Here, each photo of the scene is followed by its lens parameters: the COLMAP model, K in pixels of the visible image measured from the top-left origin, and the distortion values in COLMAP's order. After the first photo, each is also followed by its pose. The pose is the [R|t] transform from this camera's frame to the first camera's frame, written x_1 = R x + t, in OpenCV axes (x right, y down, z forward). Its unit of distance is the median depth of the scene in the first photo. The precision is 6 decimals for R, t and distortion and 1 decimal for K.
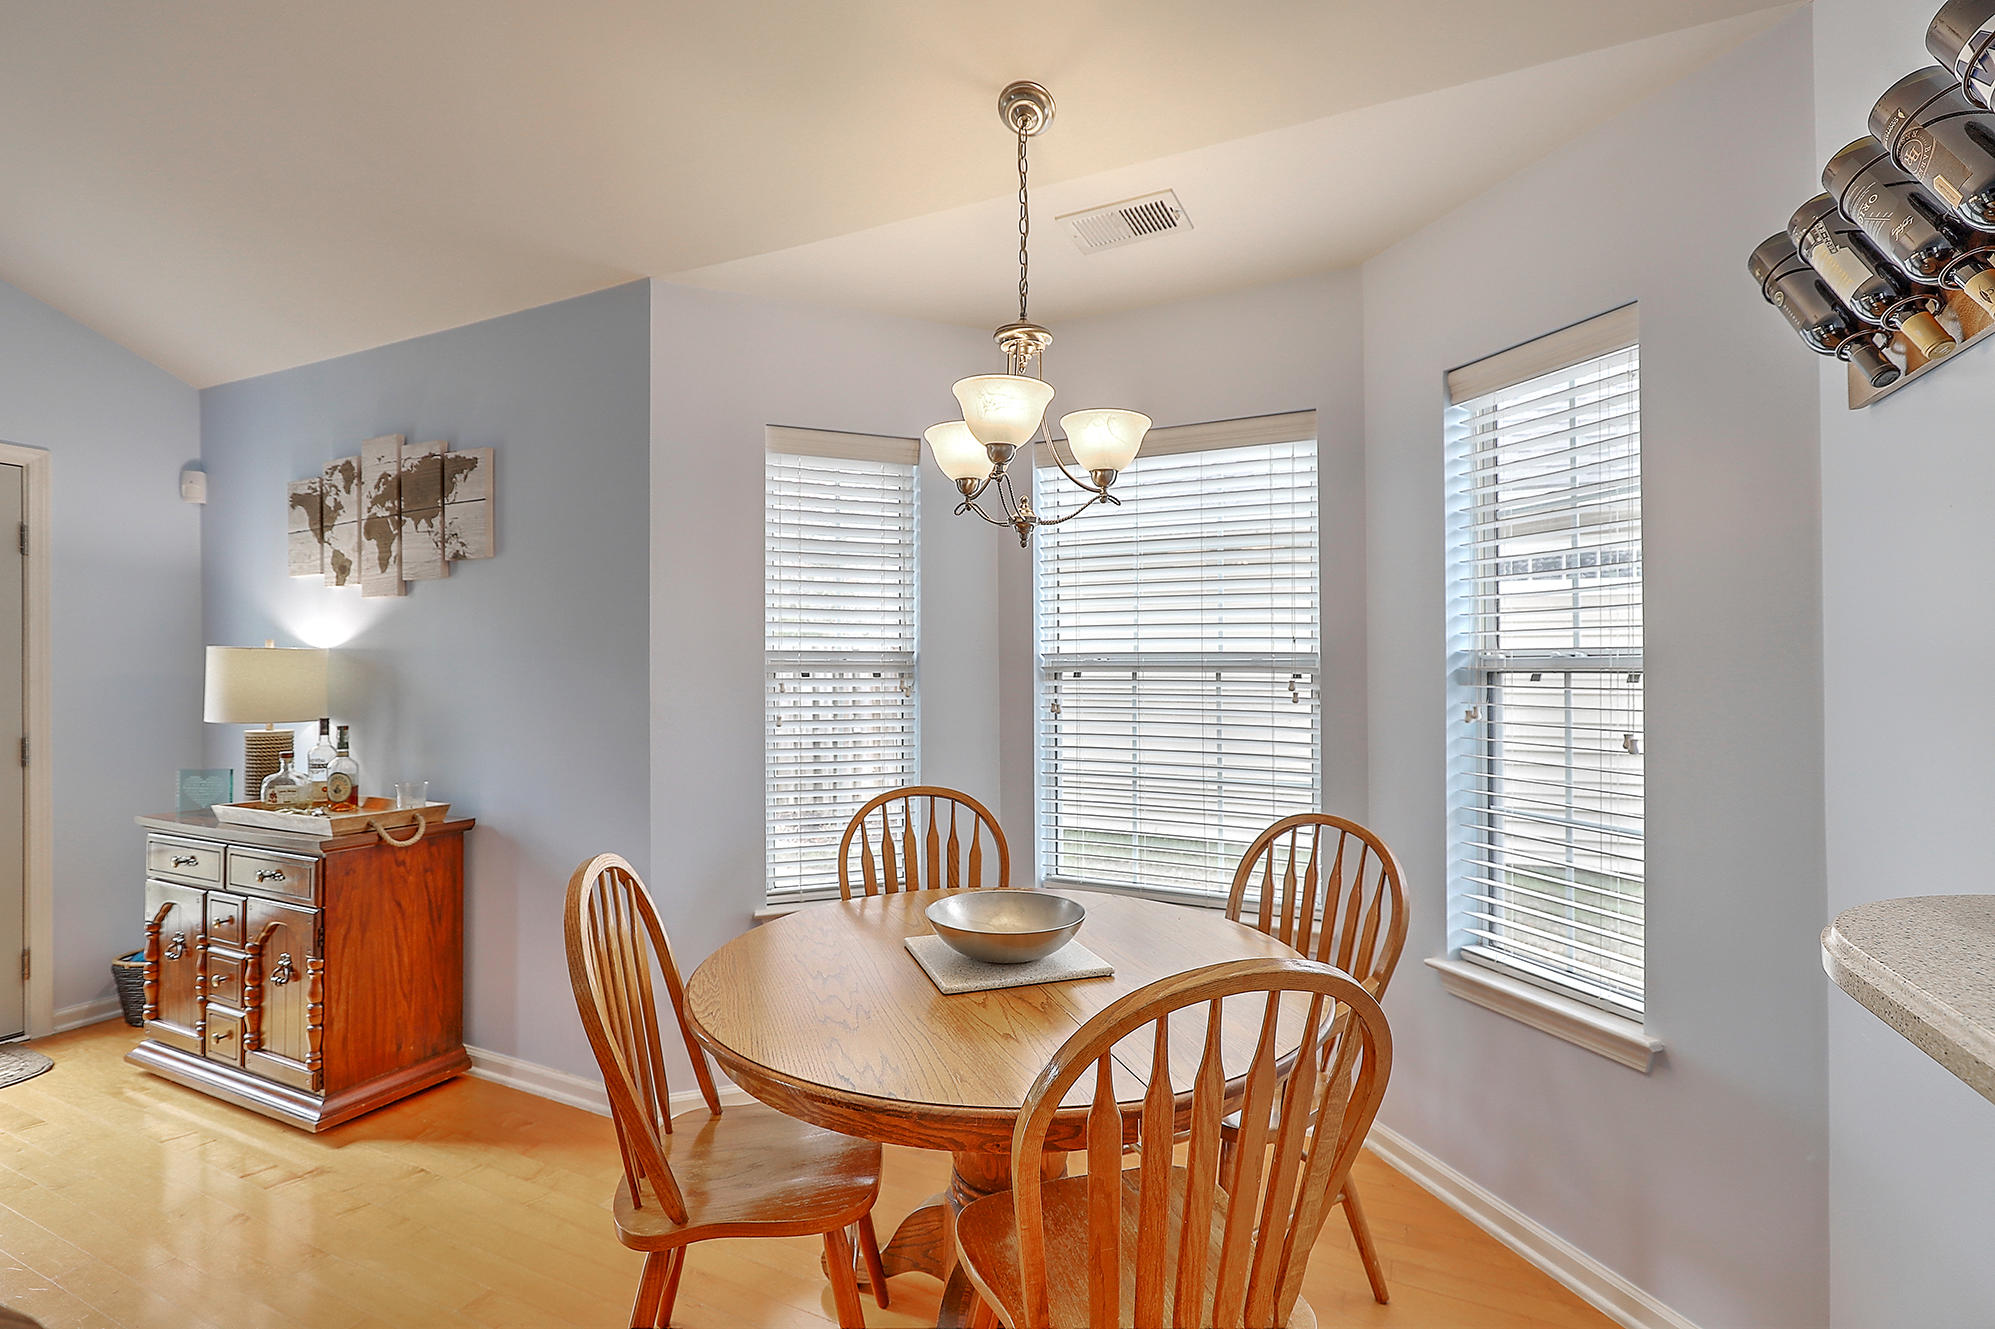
lens RADIAL K [[900.3, 0, 996.5], [0, 900.3, 664.7], [0, 0, 1]] dist [0.000891, -0.001881]
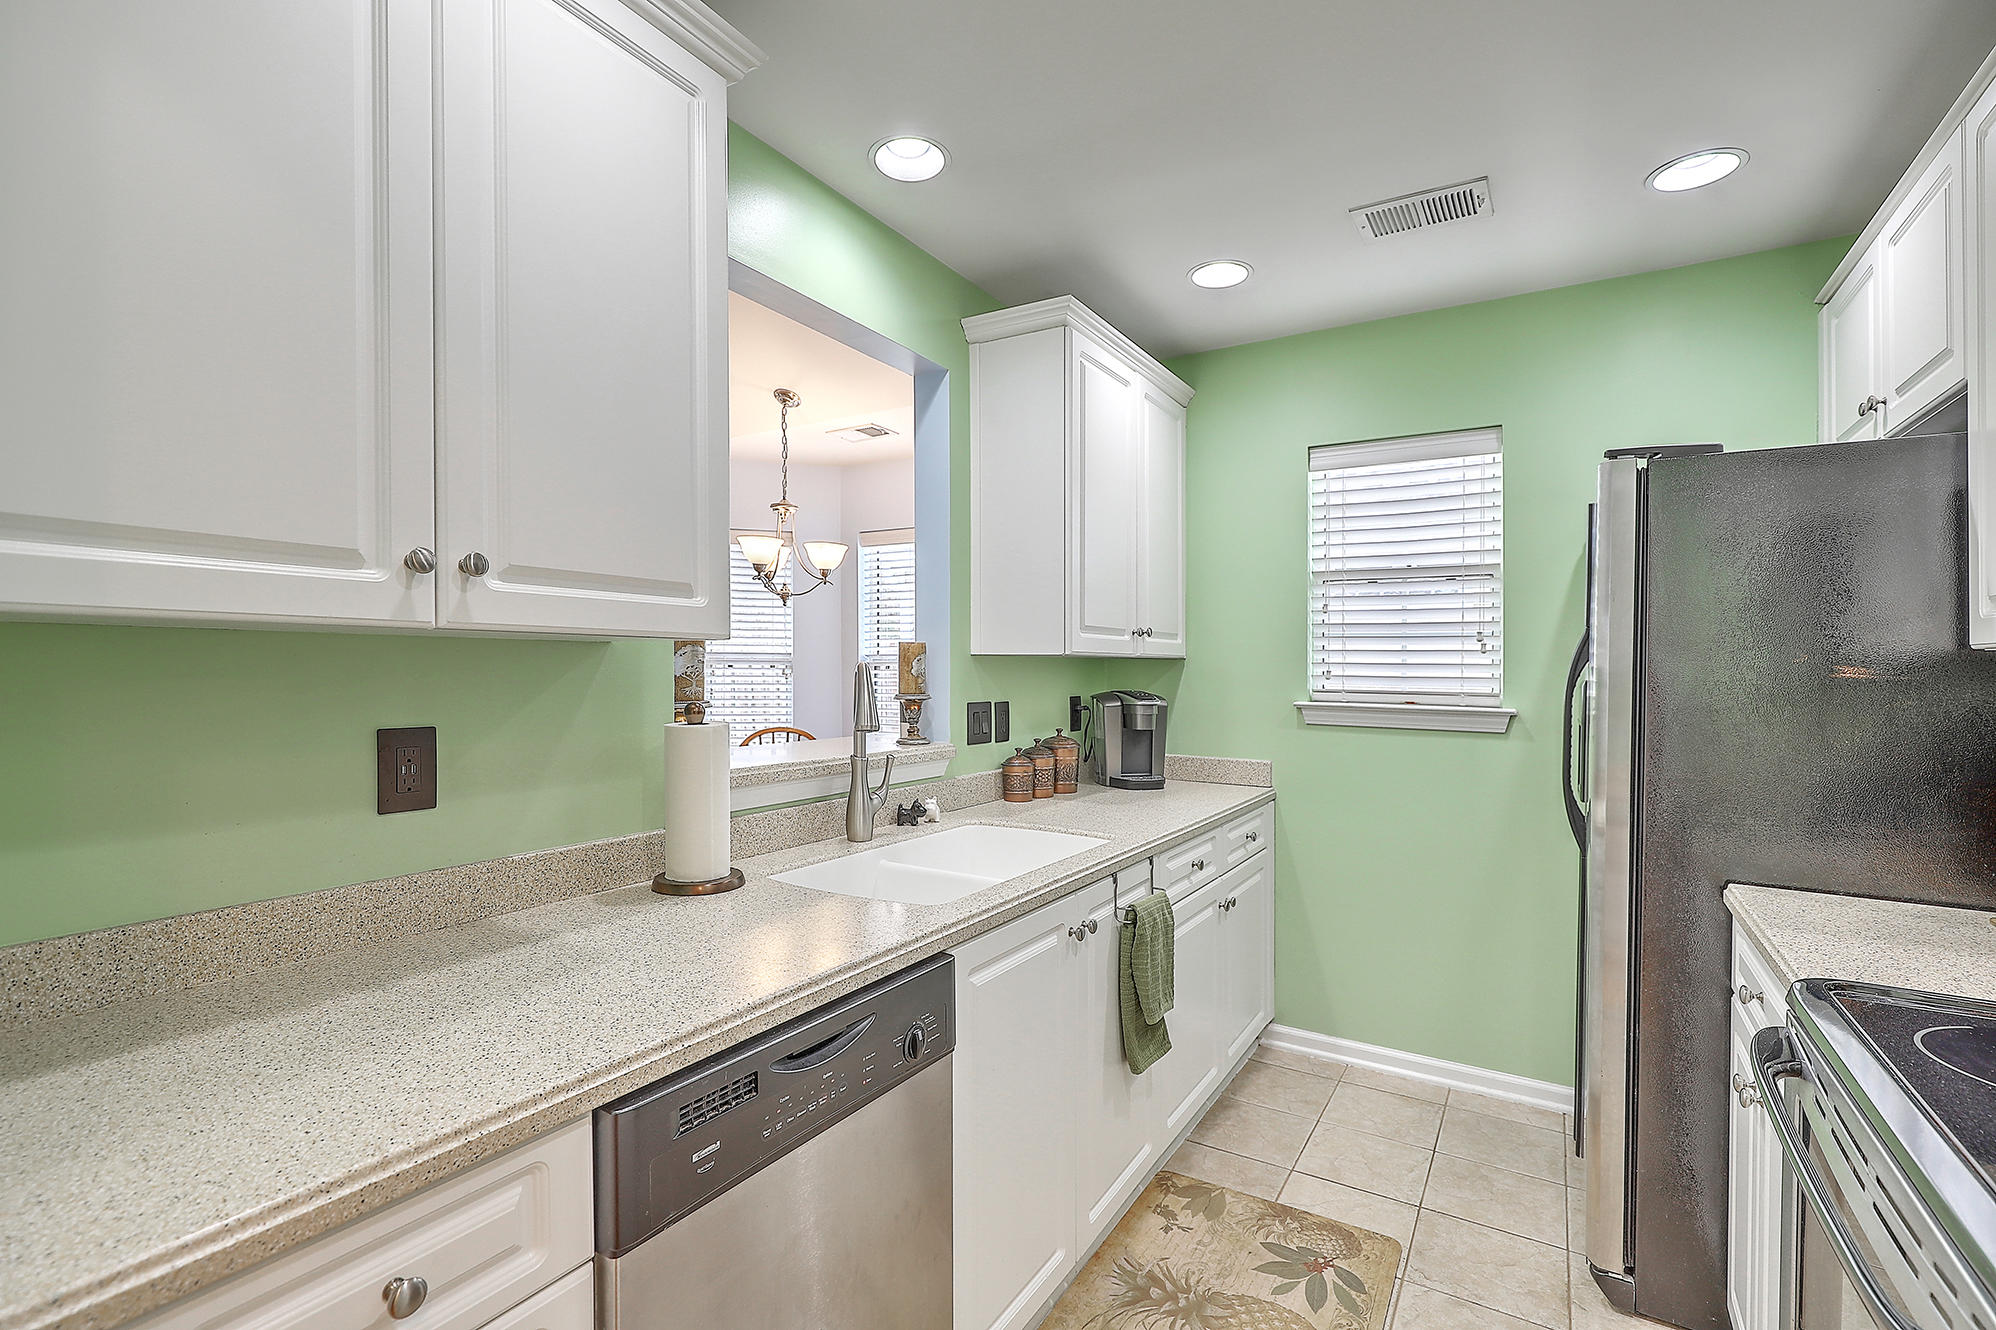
lens RADIAL K [[900.7, 0, 1002.1], [0, 900.7, 675.3], [0, 0, 1]] dist [0.000891, -0.001881]
pose [[0.995086, 0.009933, -0.098511, 0.474910], [-0.008468, 0.999847, 0.015275, -0.001515], [0.098648, -0.014366, 0.995019, -0.685310]]
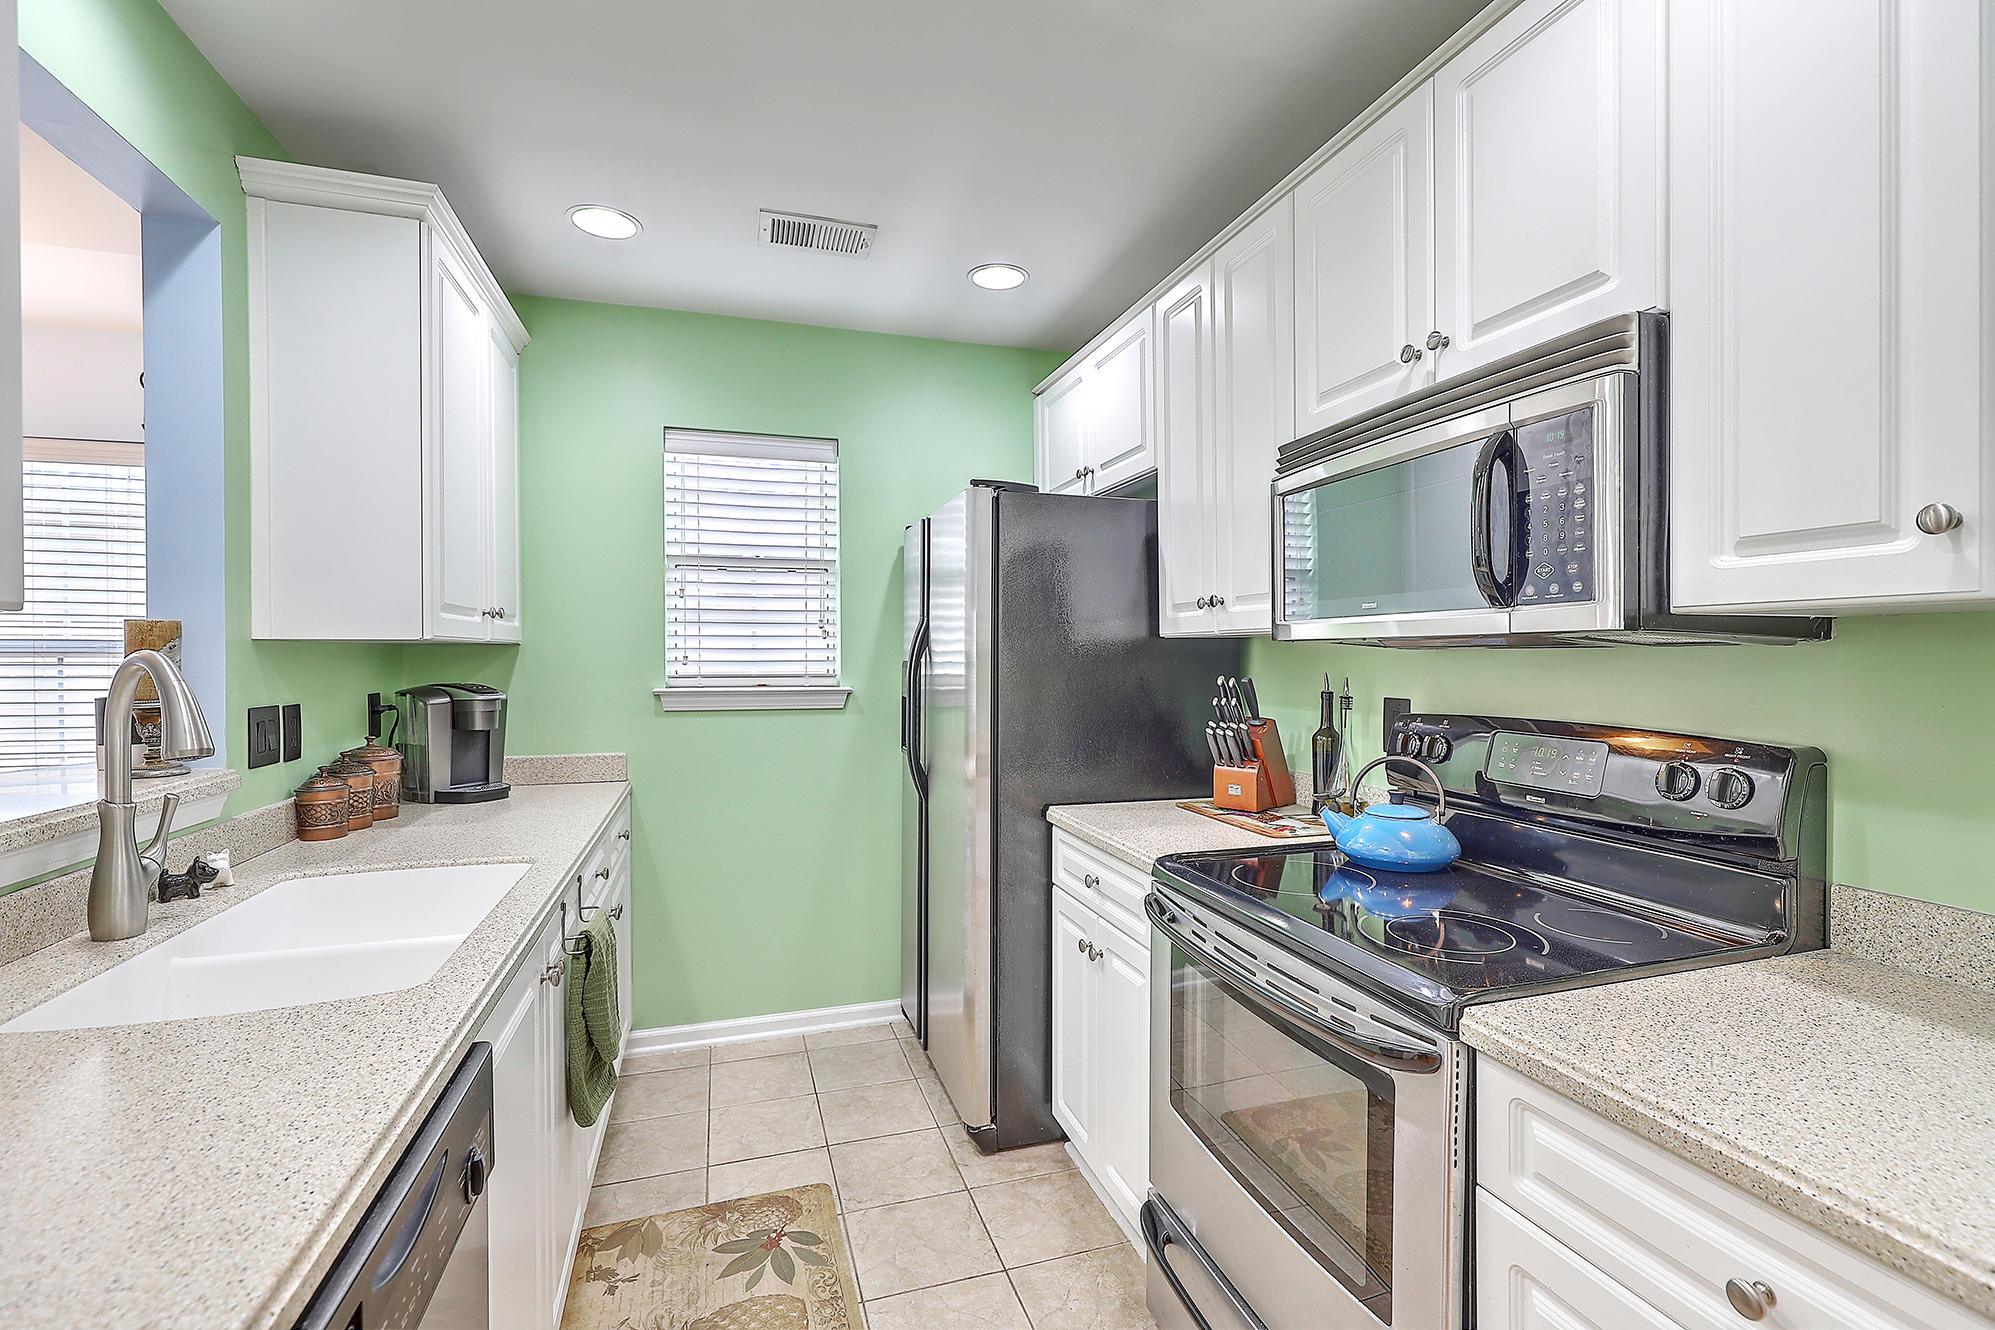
lens RADIAL K [[900.3, 0, 1009.3], [0, 900.3, 653.8], [0, 0, 1]] dist [0.000891, -0.001881]
pose [[0.721077, -0.002224, 0.692852, 0.308033], [-0.000713, 0.999992, 0.003952, -0.000922], [-0.692855, -0.003344, 0.721069, -0.615595]]
